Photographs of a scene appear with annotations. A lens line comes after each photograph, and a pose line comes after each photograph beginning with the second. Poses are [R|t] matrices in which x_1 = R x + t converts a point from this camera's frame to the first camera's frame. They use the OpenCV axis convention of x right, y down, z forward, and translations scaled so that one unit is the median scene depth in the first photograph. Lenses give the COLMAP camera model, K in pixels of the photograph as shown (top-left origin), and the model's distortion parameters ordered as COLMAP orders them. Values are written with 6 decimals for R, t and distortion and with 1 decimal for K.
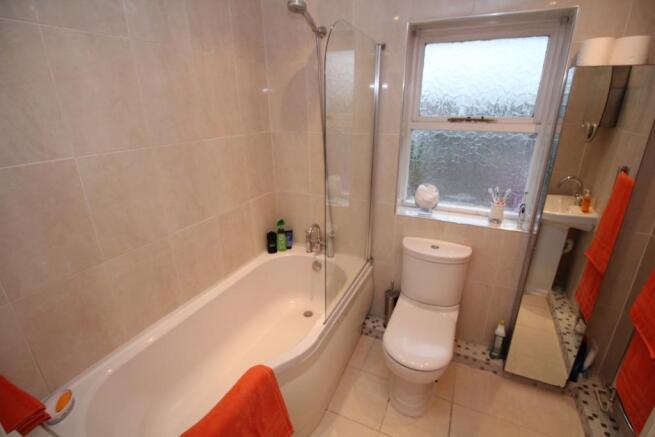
lens RADIAL K [[307.6, 0, 329.0], [0, 307.6, 216.8], [0, 0, 1]] dist [-0.000864, -0.013854]
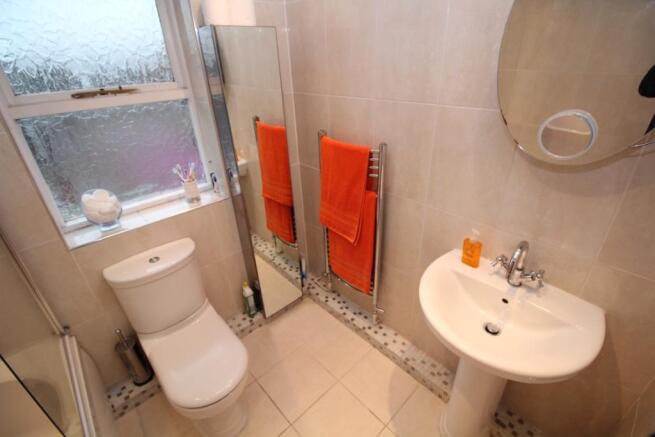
lens RADIAL K [[307.6, 0, 329.0], [0, 307.6, 216.8], [0, 0, 1]] dist [-0.000864, -0.013854]
pose [[0.362516, -0.441716, 0.820651, -0.092265], [0.338393, 0.882839, 0.325706, -0.103364], [-0.868373, 0.159629, 0.469518, 0.216385]]
